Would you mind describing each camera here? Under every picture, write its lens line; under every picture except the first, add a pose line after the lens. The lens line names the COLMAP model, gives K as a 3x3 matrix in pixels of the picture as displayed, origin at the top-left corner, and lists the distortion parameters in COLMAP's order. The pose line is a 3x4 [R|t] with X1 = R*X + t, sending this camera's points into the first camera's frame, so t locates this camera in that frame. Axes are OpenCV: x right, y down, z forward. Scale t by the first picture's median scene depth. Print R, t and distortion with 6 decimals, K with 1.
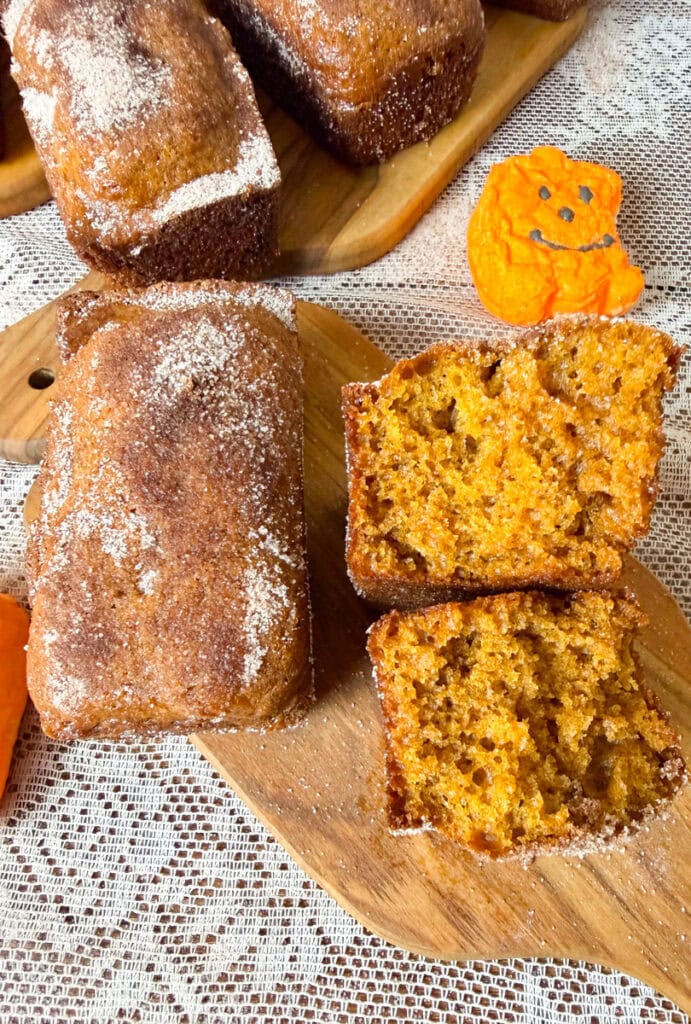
lens RADIAL K [[694.4, 0, 361.0], [0, 694.4, 512.5], [0, 0, 1]] dist [0.003365, 0.003728]
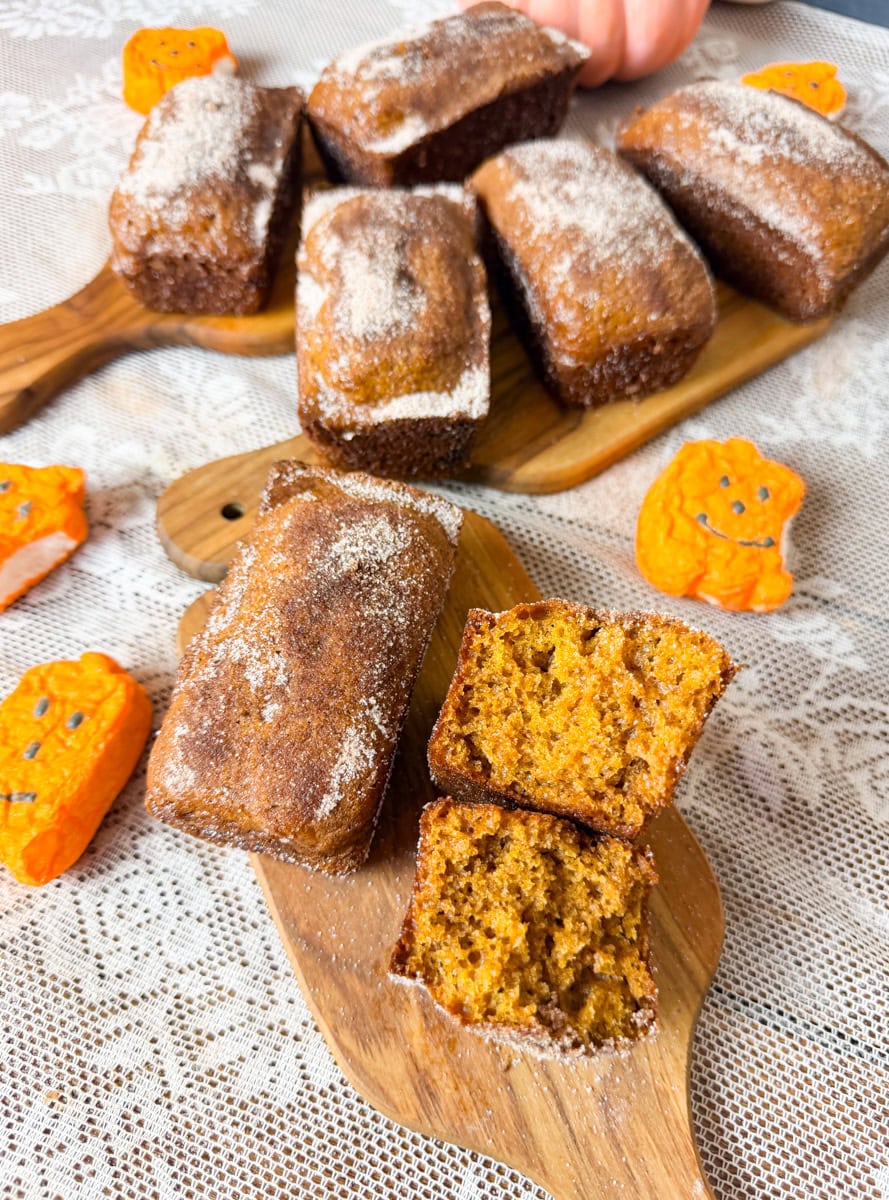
lens RADIAL K [[907.1, 0, 448.3], [0, 907.1, 587.5], [0, 0, 1]] dist [0.133002, -0.267216]
pose [[0.947328, 0.300818, -0.109901, 0.093685], [-0.312866, 0.942583, -0.116839, -0.015193], [0.068444, 0.145069, 0.987051, -0.552074]]
